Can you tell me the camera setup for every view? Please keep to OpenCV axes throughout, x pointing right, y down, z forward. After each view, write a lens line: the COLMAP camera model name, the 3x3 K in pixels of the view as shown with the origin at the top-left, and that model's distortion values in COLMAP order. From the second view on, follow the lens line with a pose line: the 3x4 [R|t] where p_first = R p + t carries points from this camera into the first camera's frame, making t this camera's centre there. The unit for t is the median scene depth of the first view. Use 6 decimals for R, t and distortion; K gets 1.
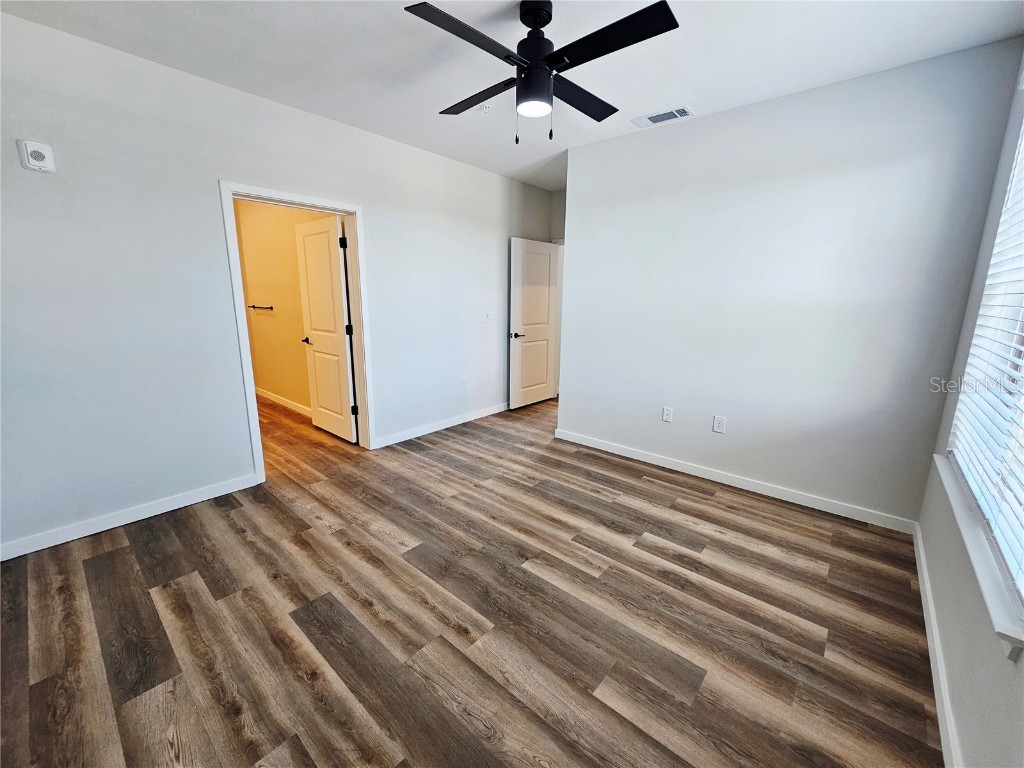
lens RADIAL K [[419.3, 0, 511.8], [0, 419.3, 382.1], [0, 0, 1]] dist [-0.002361, 0.000088]
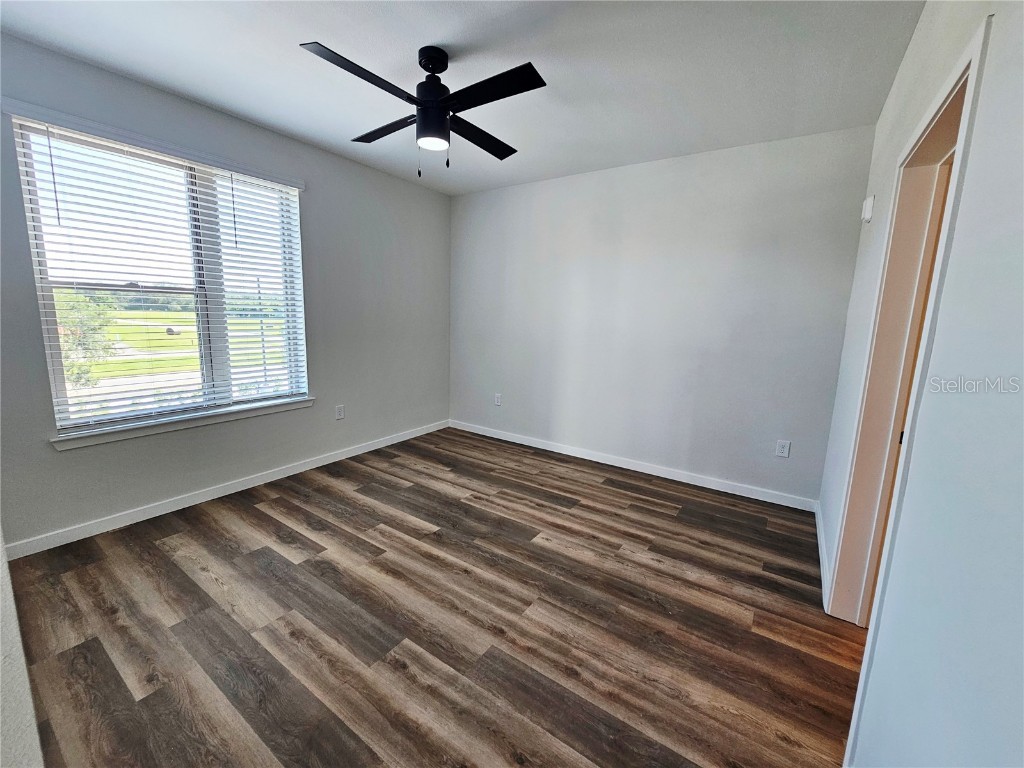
lens RADIAL K [[419.3, 0, 508.4], [0, 419.3, 379.2], [0, 0, 1]] dist [-0.002361, 0.000088]
pose [[-0.993250, -0.025865, -0.113075, -0.024184], [-0.064753, 0.932429, 0.355505, -0.390816], [0.096239, 0.360427, -0.927809, 1.863858]]
